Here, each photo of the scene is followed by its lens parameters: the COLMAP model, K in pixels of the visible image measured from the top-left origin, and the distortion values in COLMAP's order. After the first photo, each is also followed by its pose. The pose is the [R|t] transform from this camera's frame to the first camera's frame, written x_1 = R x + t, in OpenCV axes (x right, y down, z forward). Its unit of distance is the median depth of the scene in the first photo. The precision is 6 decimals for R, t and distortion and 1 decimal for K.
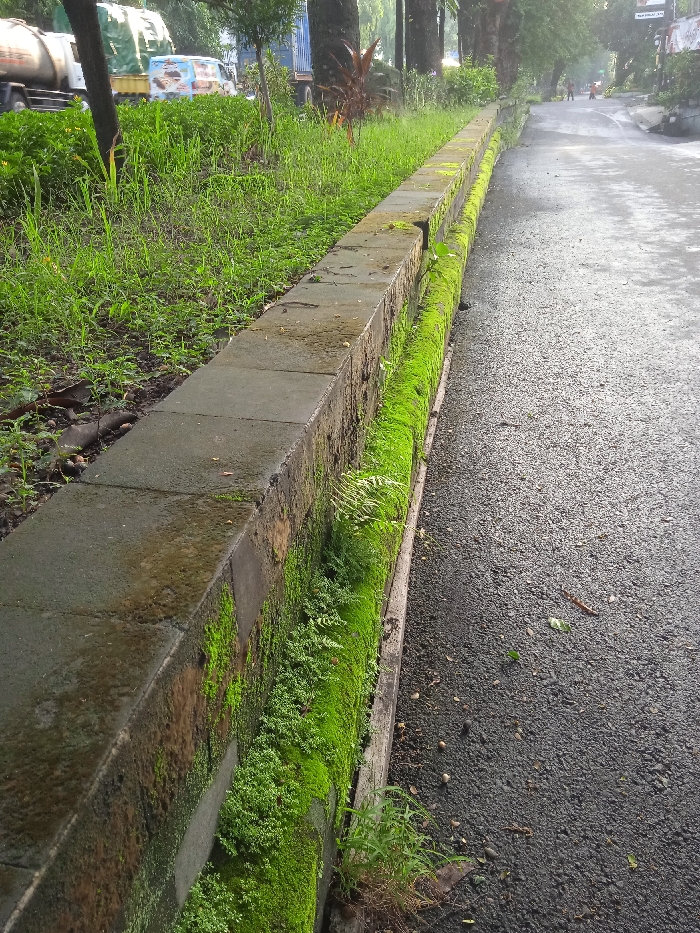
lens RADIAL K [[708.3, 0, 343.6], [0, 708.3, 488.6], [0, 0, 1]] dist [0.005637, -0.043467]
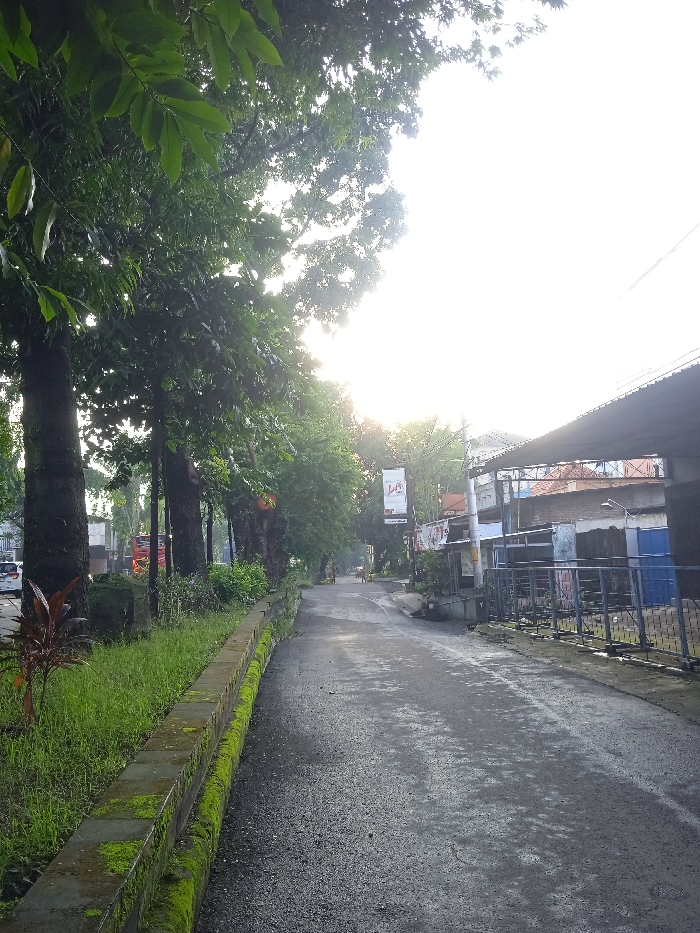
lens RADIAL K [[708.3, 0, 343.6], [0, 708.3, 488.6], [0, 0, 1]] dist [0.005637, -0.043467]
pose [[0.960565, 0.044933, 0.274400, 0.032192], [0.123414, 0.815428, -0.565549, -0.075705], [-0.249165, 0.577112, 0.777726, 0.083919]]
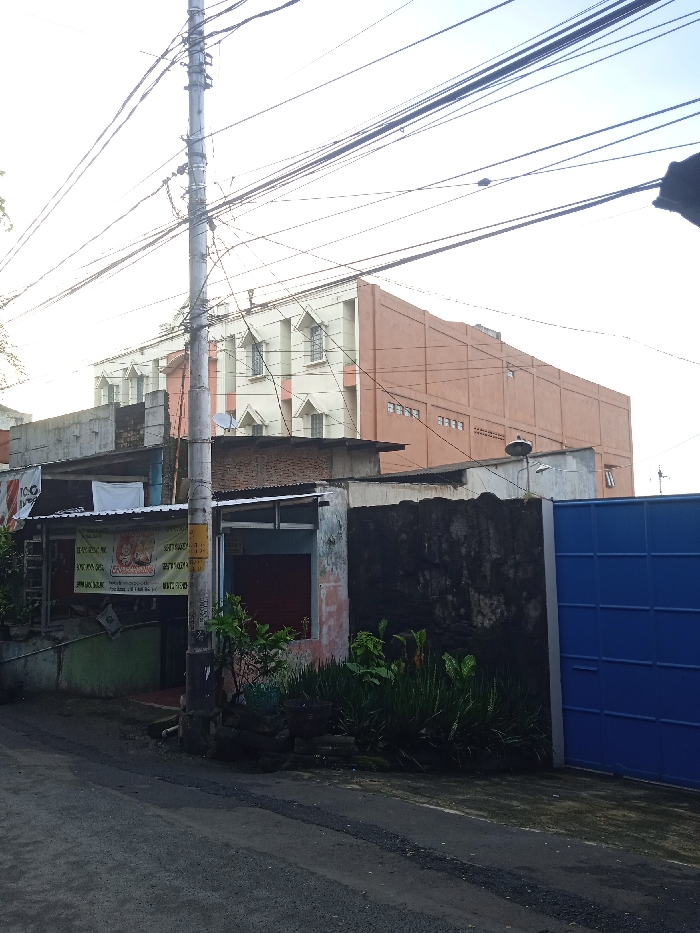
lens RADIAL K [[708.3, 0, 343.6], [0, 708.3, 488.6], [0, 0, 1]] dist [0.005637, -0.043467]
pose [[0.481429, 0.117338, 0.868596, 0.203949], [0.414659, 0.842591, -0.343655, -0.431006], [-0.772195, 0.525616, 0.356992, 0.705606]]
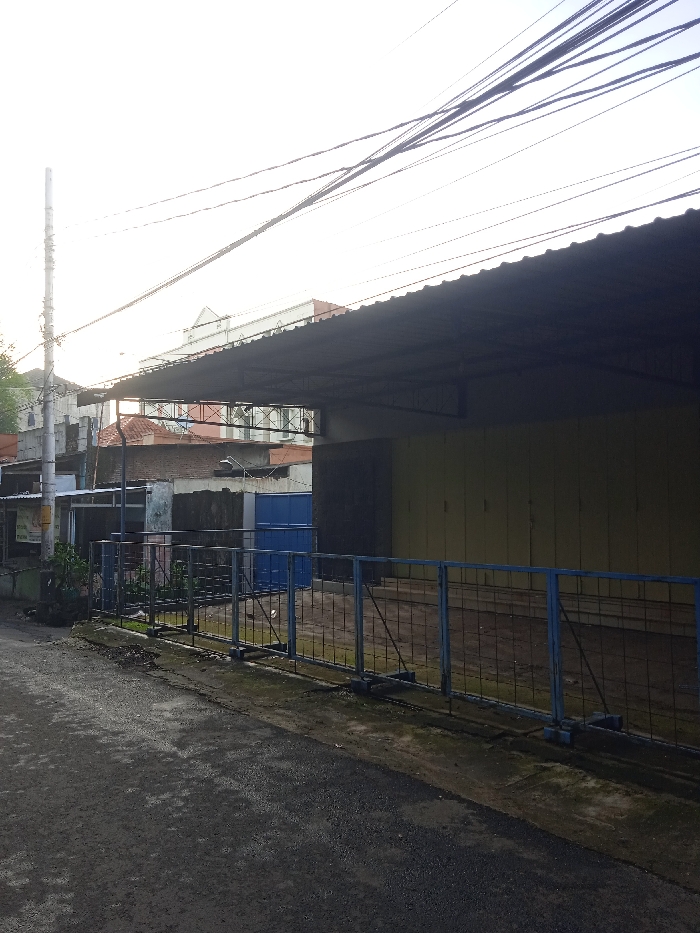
lens RADIAL K [[708.3, 0, 343.6], [0, 708.3, 488.6], [0, 0, 1]] dist [0.005637, -0.043467]
pose [[0.600061, 0.080088, 0.795935, 0.089544], [0.357899, 0.862963, -0.356655, -0.202292], [-0.715427, 0.498879, 0.489167, 0.288365]]
